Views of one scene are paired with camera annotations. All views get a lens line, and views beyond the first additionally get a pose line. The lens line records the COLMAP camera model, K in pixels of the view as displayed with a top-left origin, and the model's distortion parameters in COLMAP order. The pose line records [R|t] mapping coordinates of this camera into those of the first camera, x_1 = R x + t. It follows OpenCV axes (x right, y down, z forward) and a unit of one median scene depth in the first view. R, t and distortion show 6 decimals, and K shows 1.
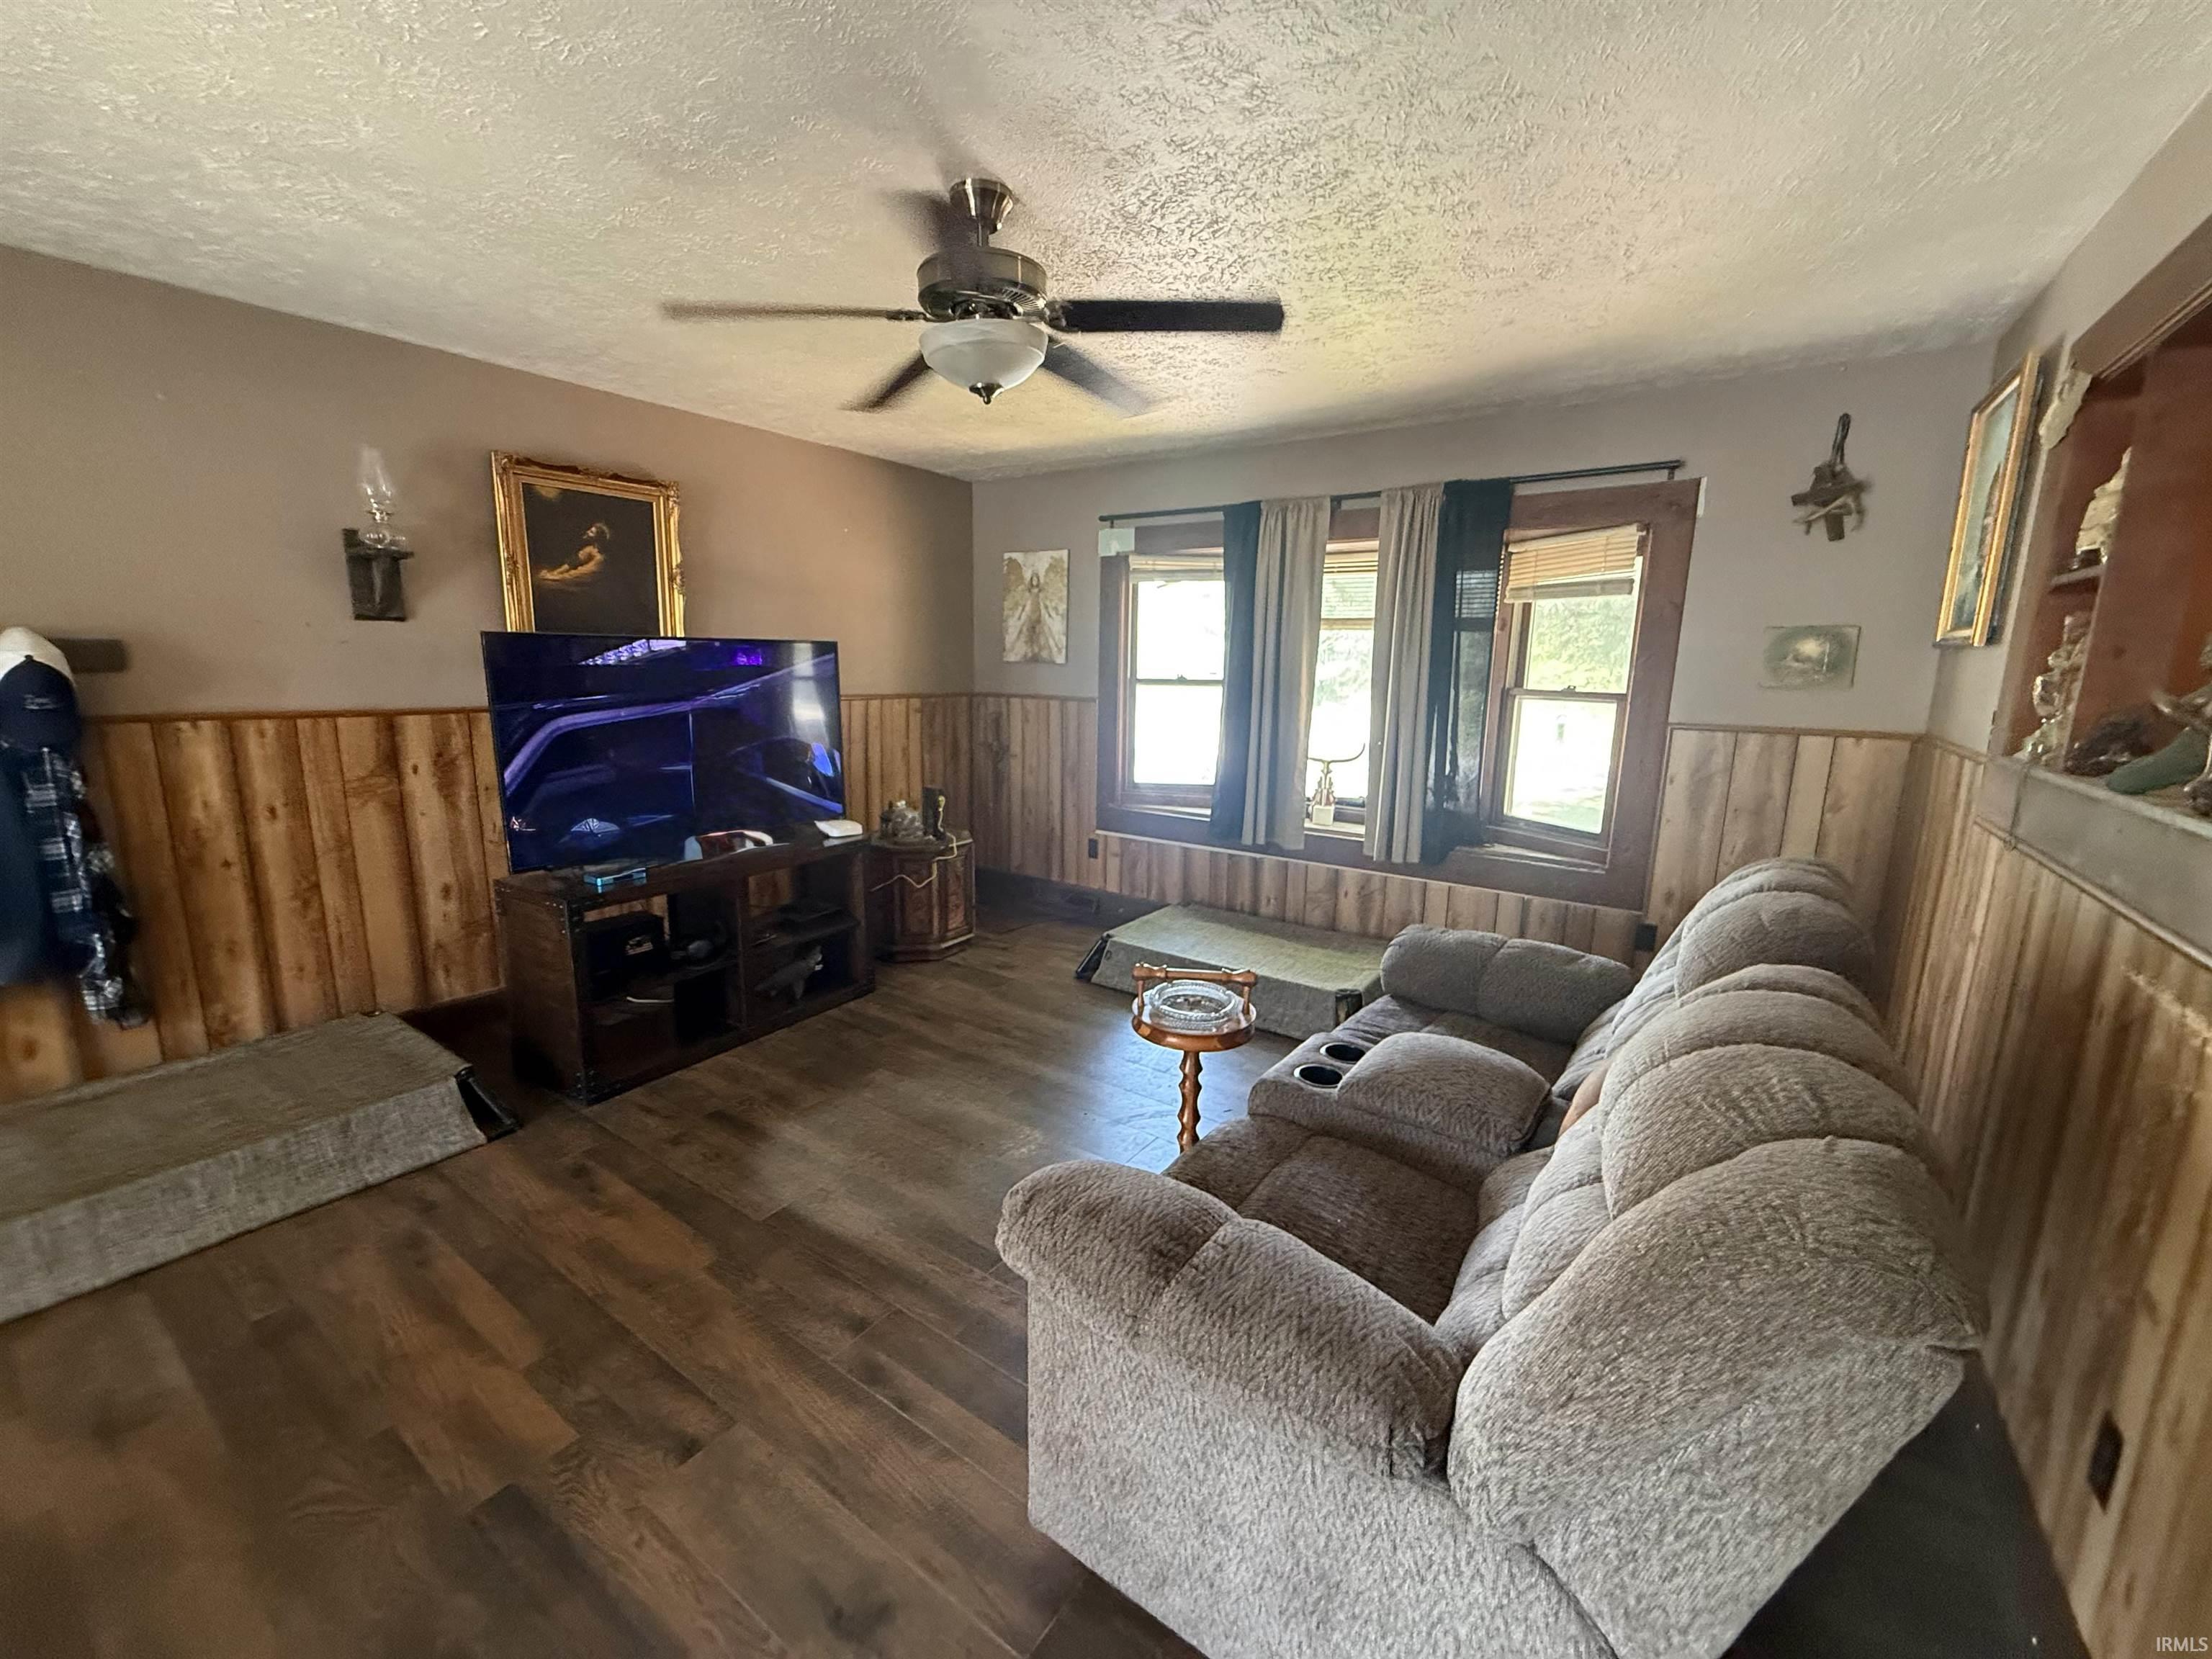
lens RADIAL K [[881.6, 0, 1106.0], [0, 881.6, 829.5], [0, 0, 1]] dist [0.003199, 0.000137]
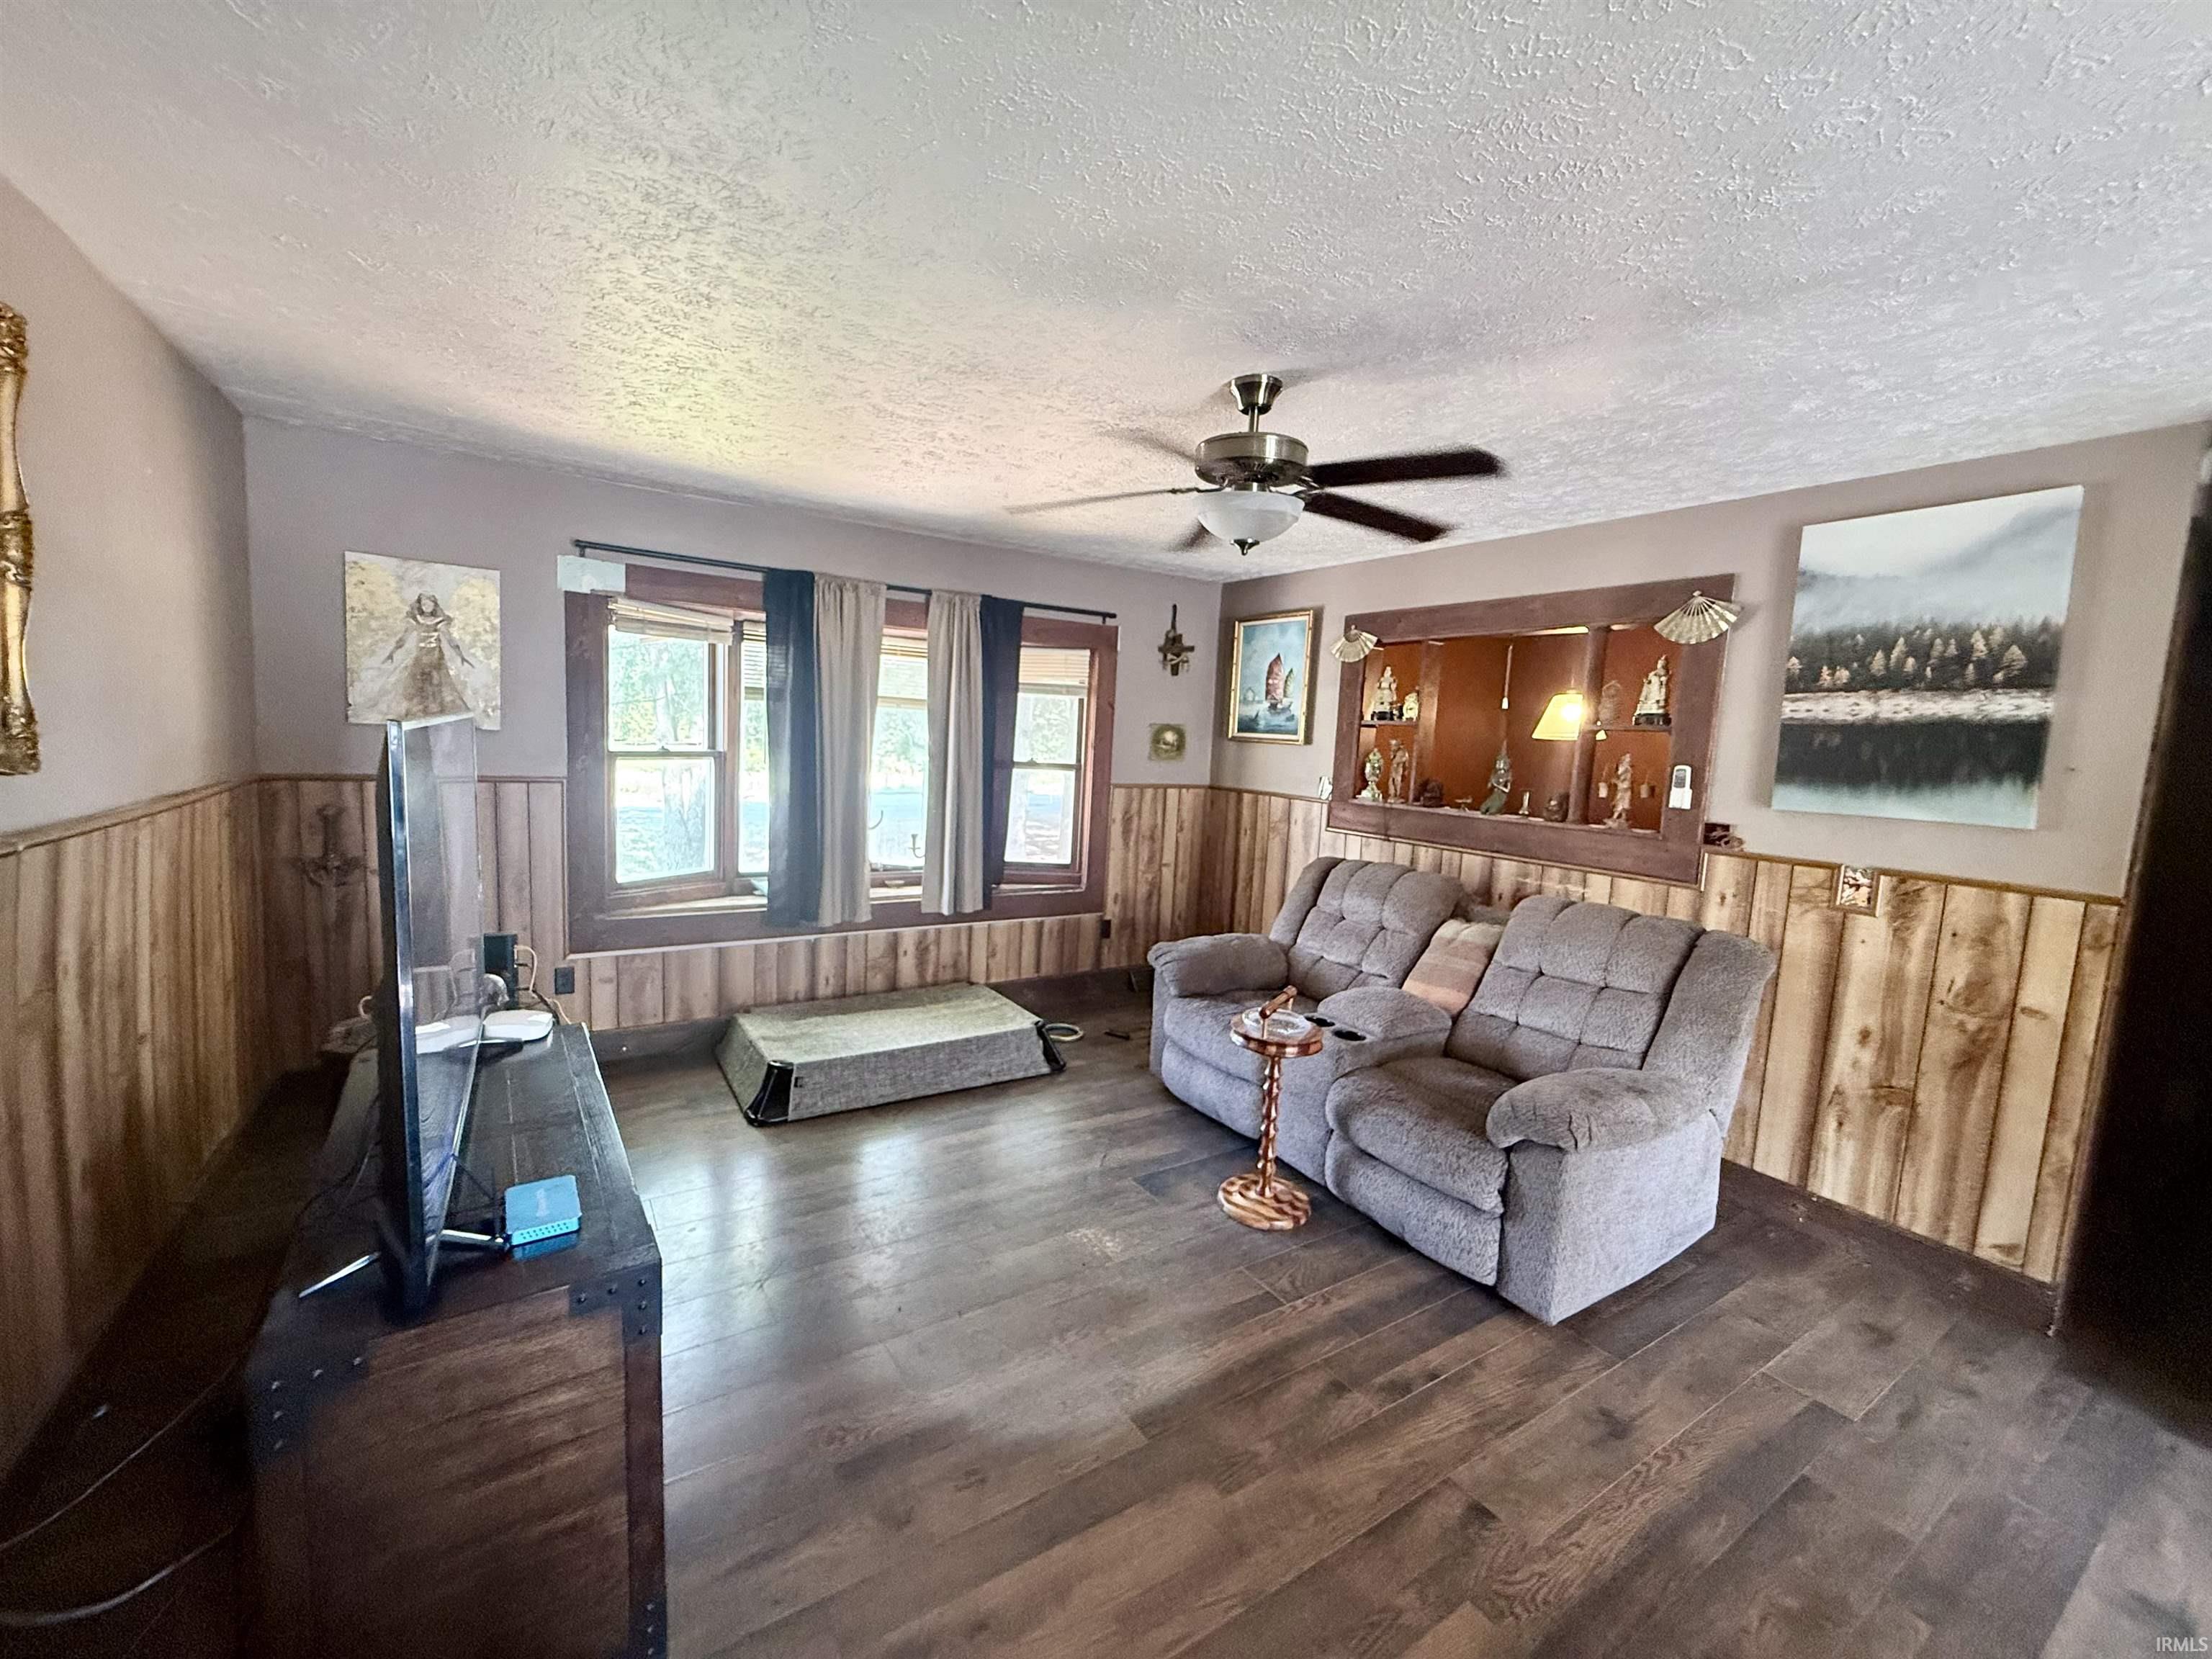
lens RADIAL K [[876.8, 0, 1106.0], [0, 876.8, 829.5], [0, 0, 1]] dist [-0.000065, -0.000003]
pose [[0.387961, -0.097221, 0.916534, -0.666482], [0.131574, 0.990078, 0.049328, -0.107247], [-0.912236, 0.101454, 0.396903, 0.385595]]
